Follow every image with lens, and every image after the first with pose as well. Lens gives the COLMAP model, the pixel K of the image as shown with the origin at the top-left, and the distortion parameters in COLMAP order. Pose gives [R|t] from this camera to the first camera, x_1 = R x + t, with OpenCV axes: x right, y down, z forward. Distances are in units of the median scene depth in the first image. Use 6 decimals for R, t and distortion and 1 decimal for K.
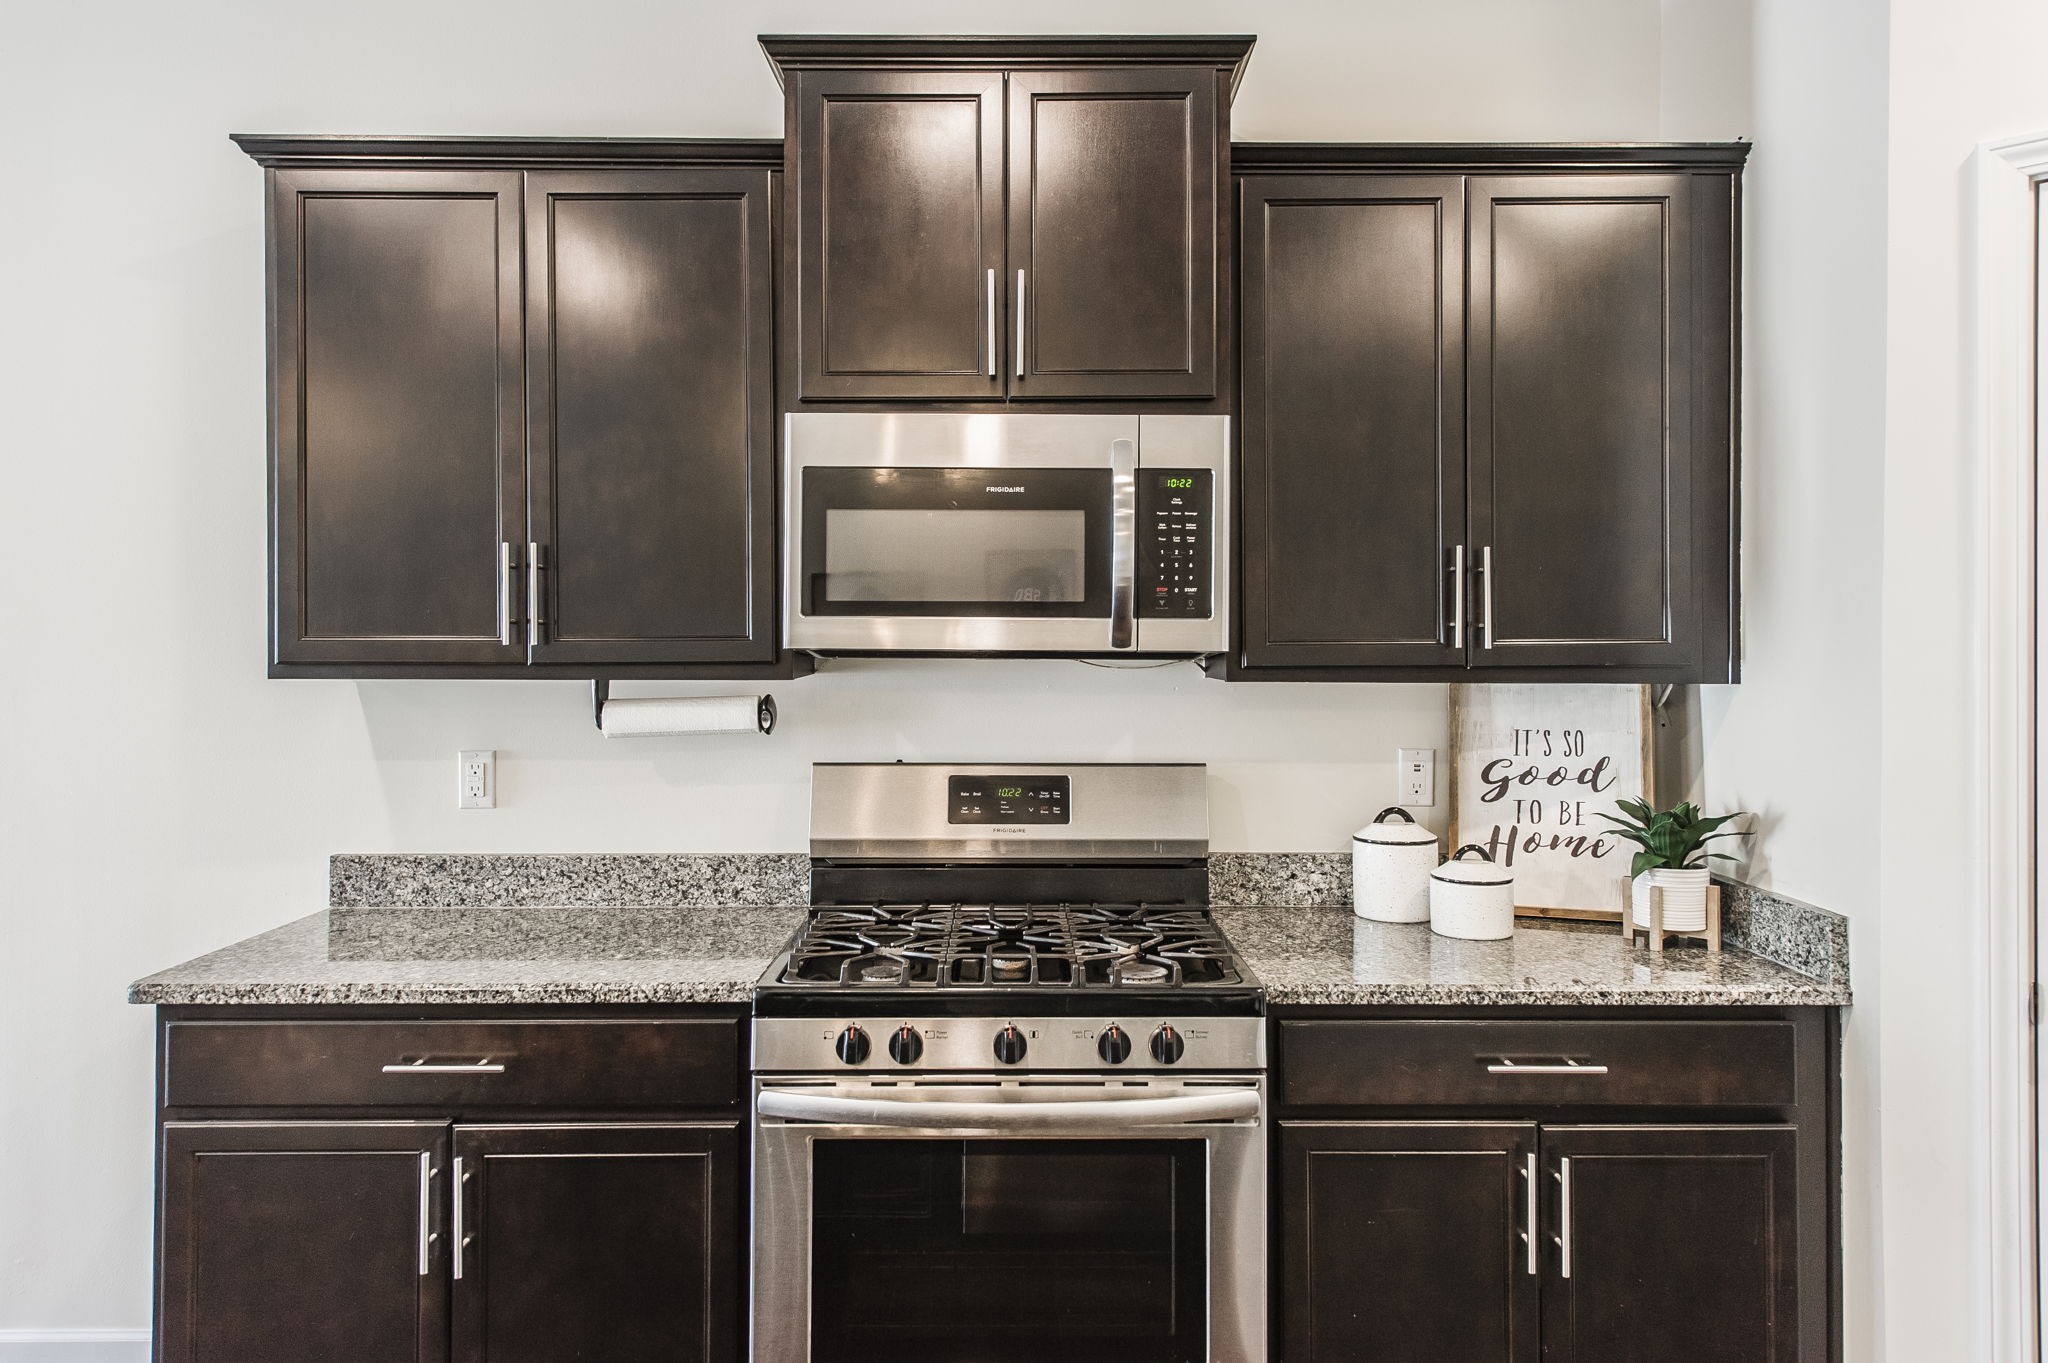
lens RADIAL K [[1377.6, 0, 1024.7], [0, 1377.6, 629.5], [0, 0, 1]] dist [0.018333, -0.000809]
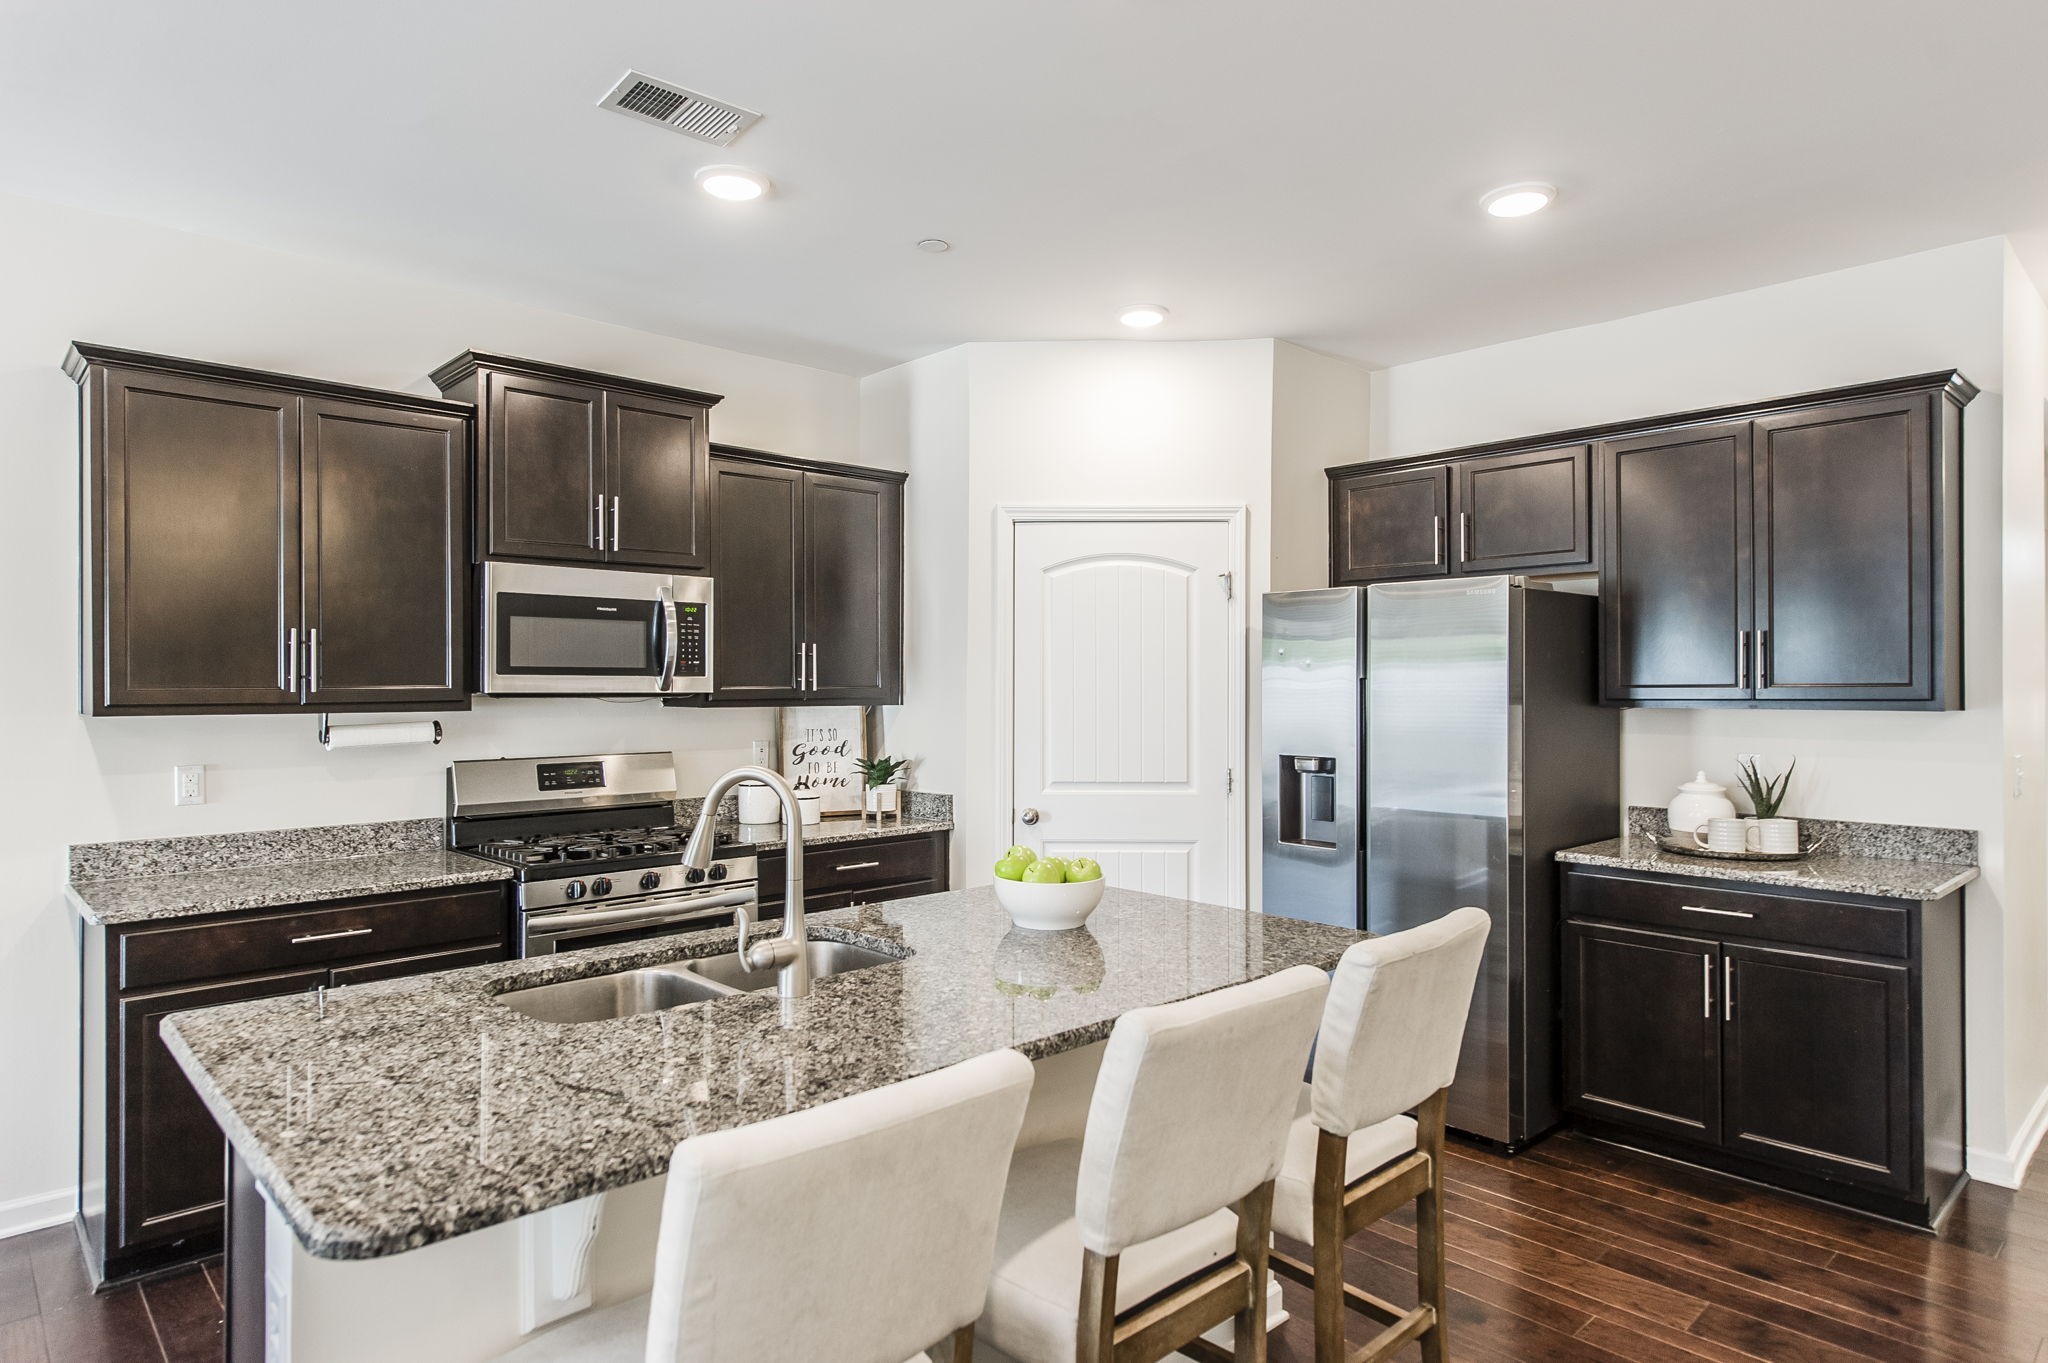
lens RADIAL K [[1150.9, 0, 1023.5], [0, 1150.9, 670.4], [0, 0, 1]] dist [0.005167, 0.000621]
pose [[0.727426, 0.006110, 0.686159, -0.659023], [0.000364, 0.999957, -0.009291, -0.000759], [-0.686186, 0.007008, 0.727392, -0.541535]]
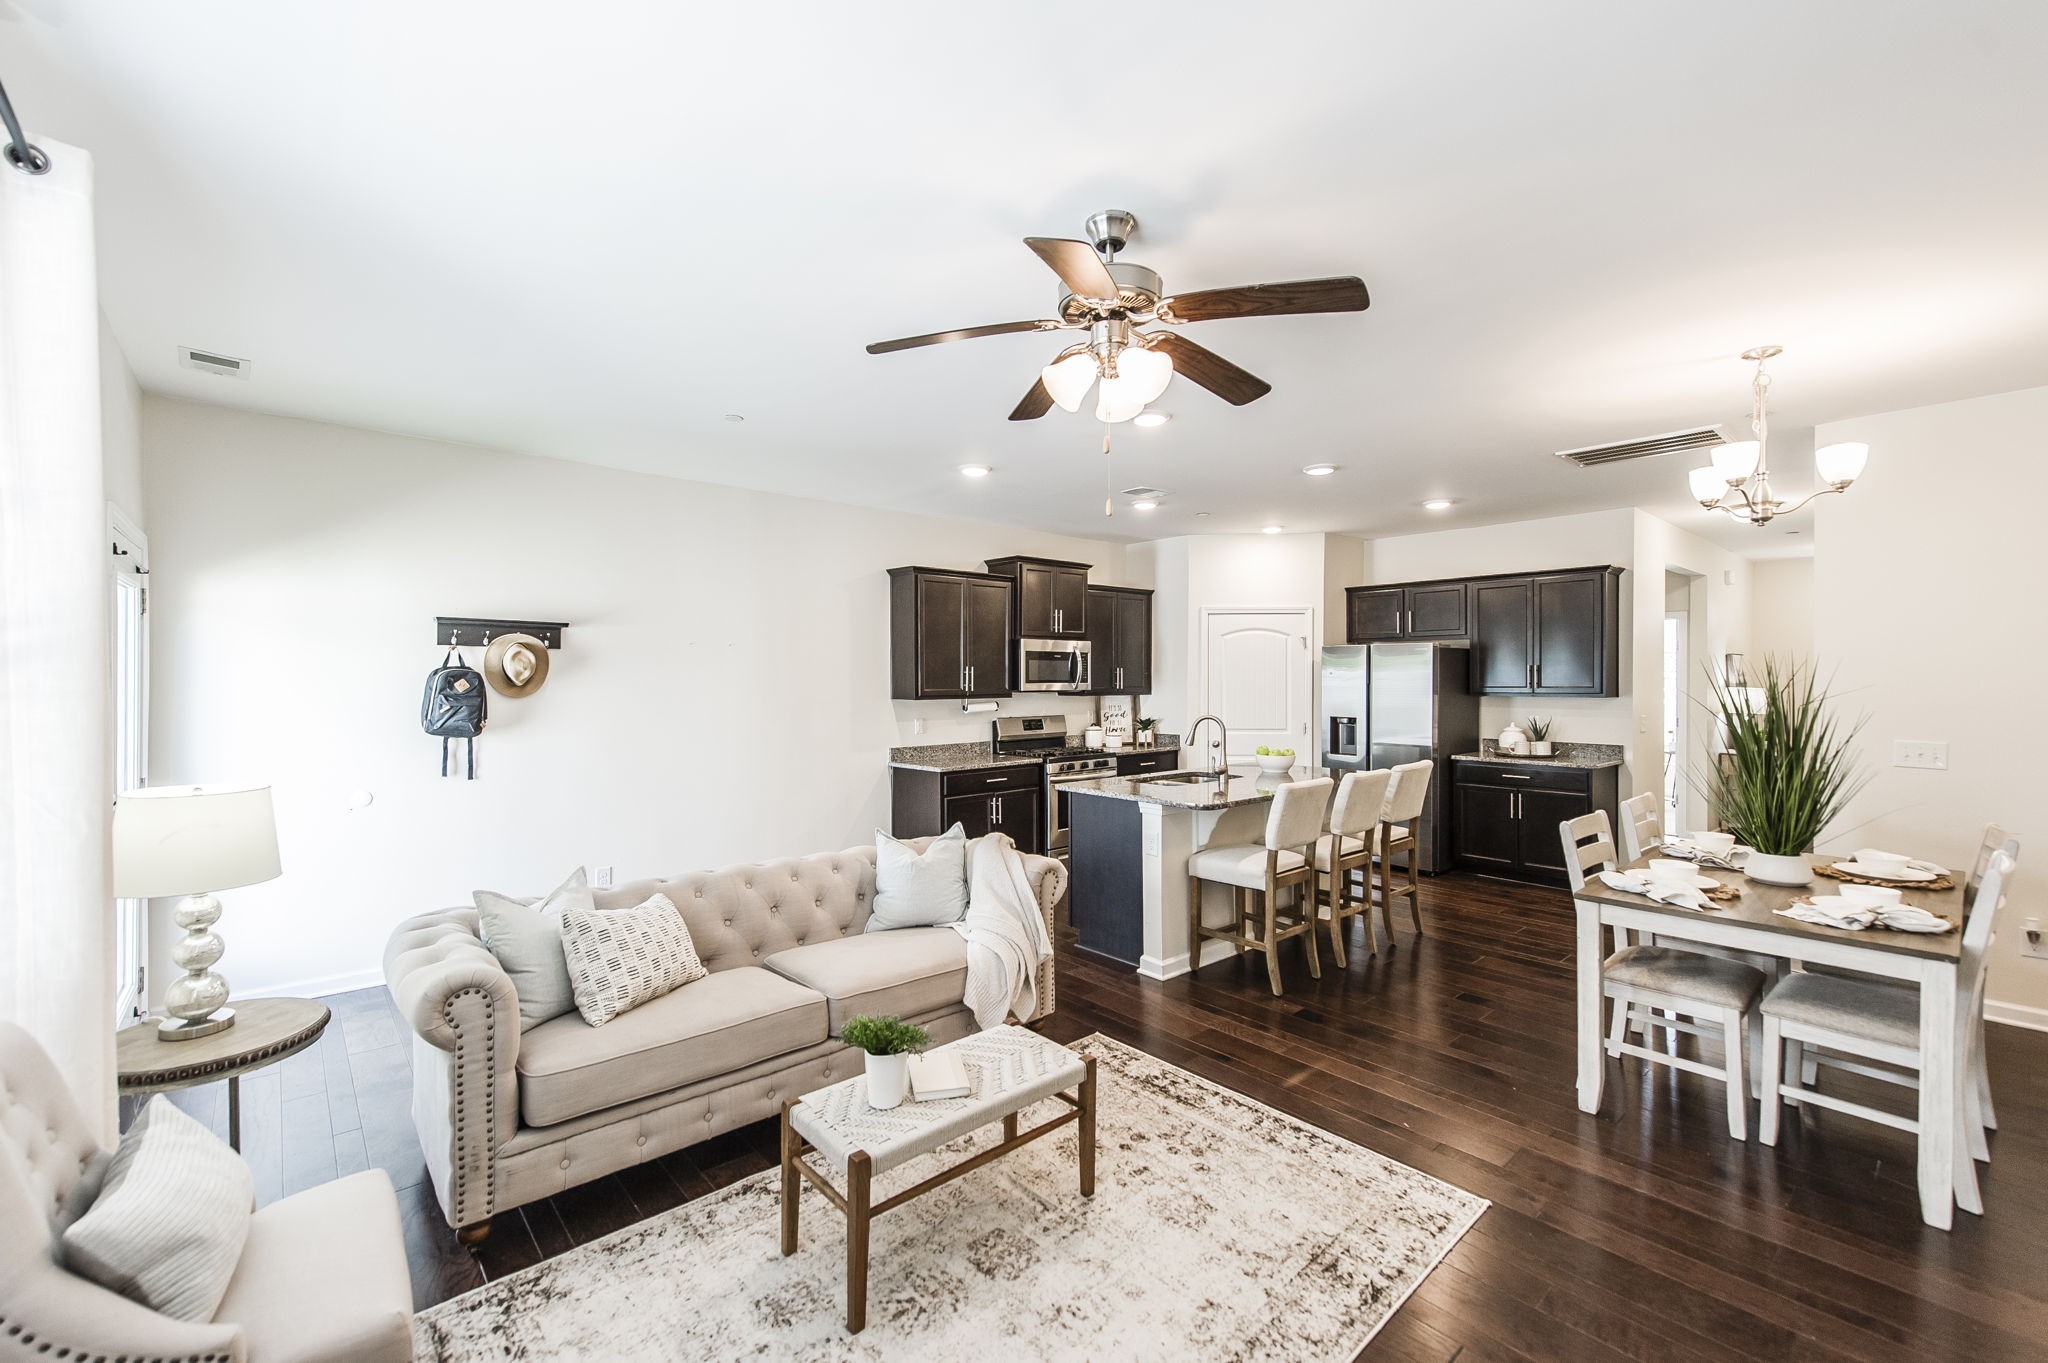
lens RADIAL K [[827.3, 0, 1024.0], [0, 827.3, 681.5], [0, 0, 1]] dist [0.000381, -0.000050]
pose [[0.750364, -0.005681, 0.661001, -1.869004], [0.001798, 0.999977, 0.006552, -0.032102], [-0.661023, -0.003728, 0.750357, -0.994403]]
